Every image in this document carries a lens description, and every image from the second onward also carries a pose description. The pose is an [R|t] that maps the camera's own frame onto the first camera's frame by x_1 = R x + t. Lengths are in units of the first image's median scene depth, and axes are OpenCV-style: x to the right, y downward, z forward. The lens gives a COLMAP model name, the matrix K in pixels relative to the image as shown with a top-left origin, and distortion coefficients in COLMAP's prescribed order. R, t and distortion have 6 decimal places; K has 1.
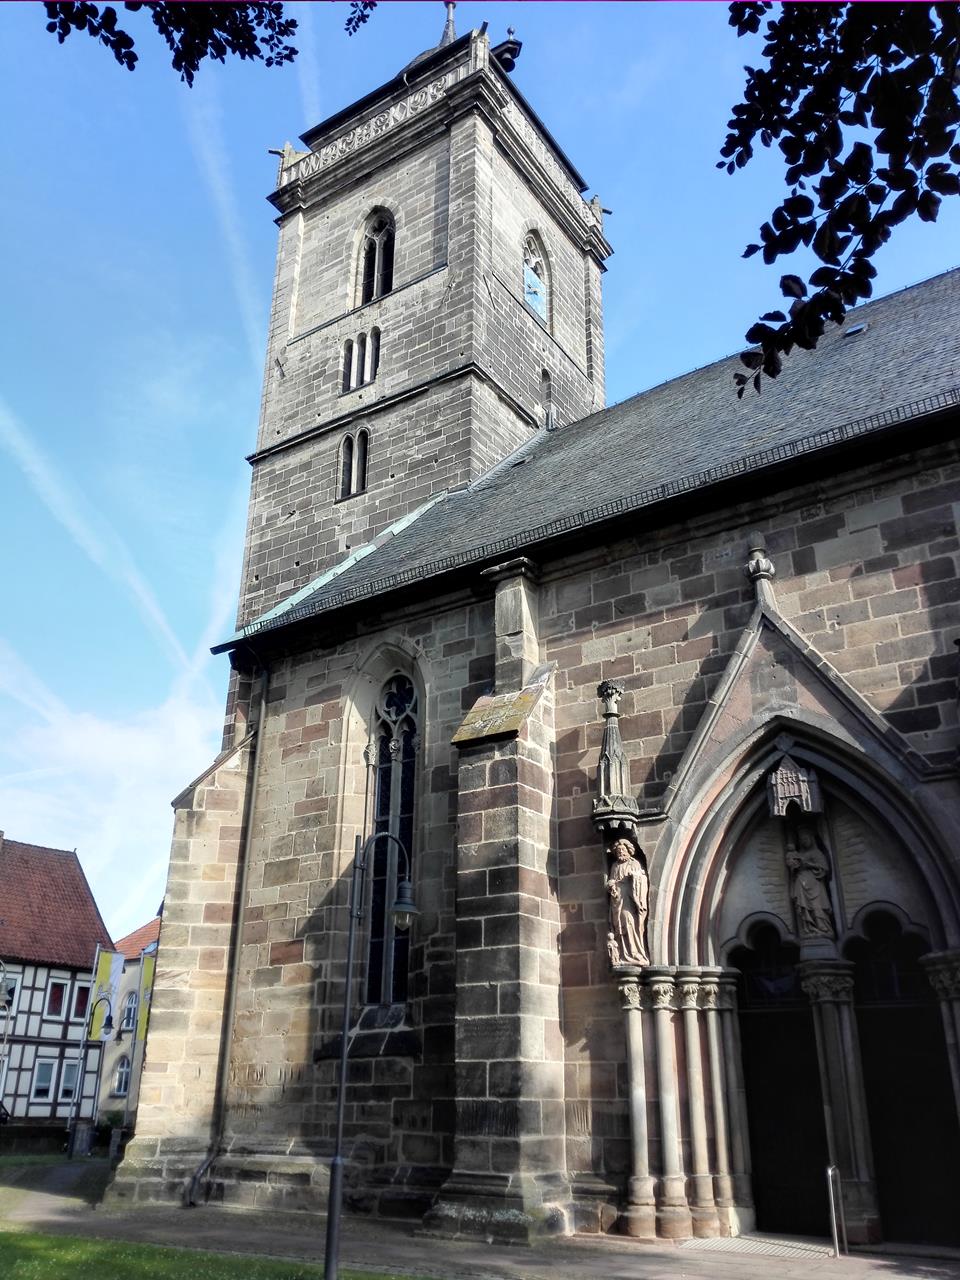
lens RADIAL K [[1038.3, 0, 475.3], [0, 1038.3, 642.2], [0, 0, 1]] dist [0.100225, -0.163181]
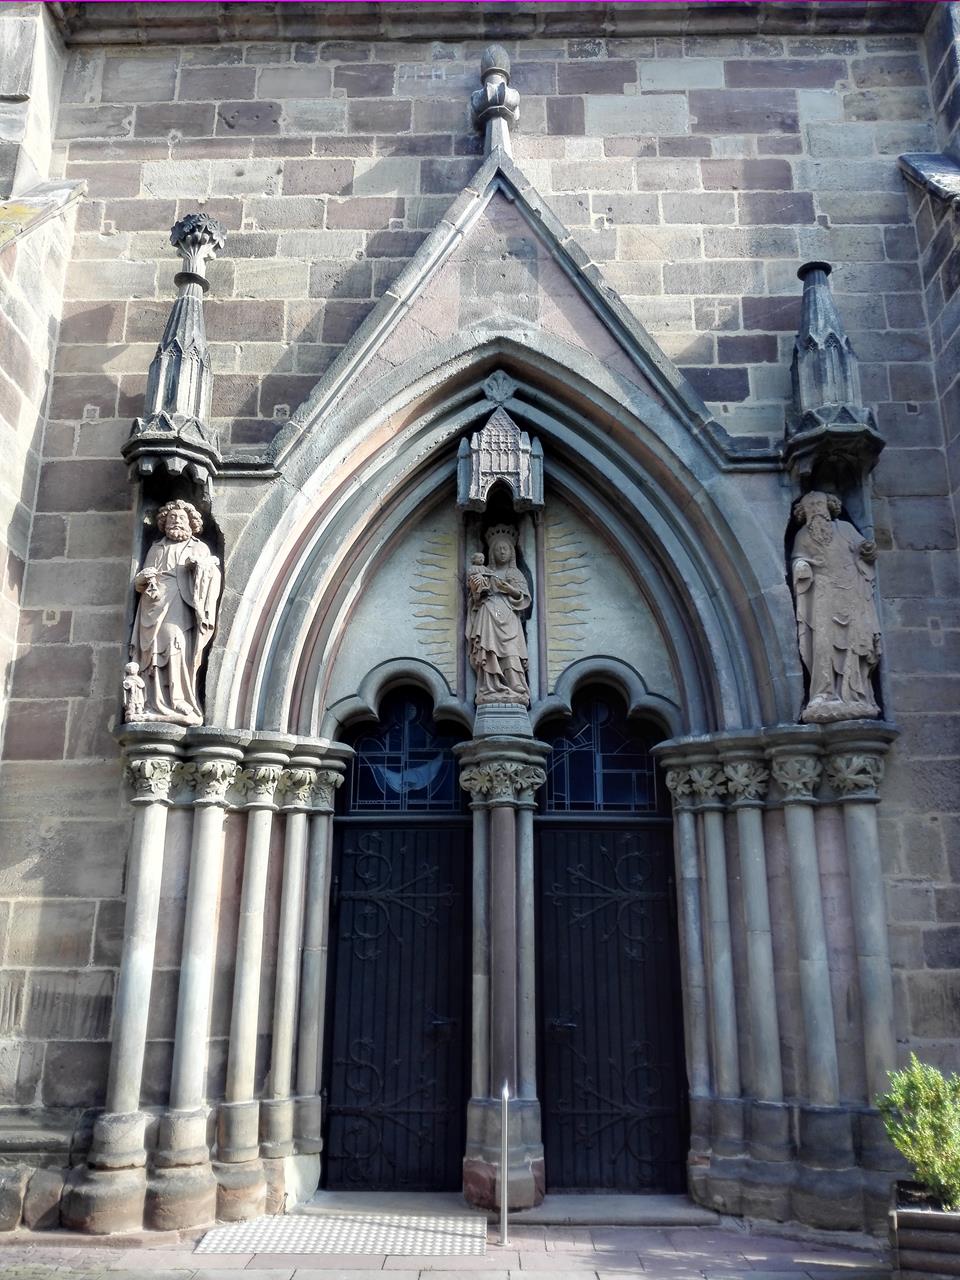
lens RADIAL K [[1038.3, 0, 475.3], [0, 1038.3, 642.2], [0, 0, 1]] dist [0.100225, -0.163181]
pose [[0.832516, 0.155409, 0.531756, -0.006472], [-0.217890, 0.974344, 0.056369, 0.205915], [-0.509353, -0.162792, 0.845019, 0.487233]]
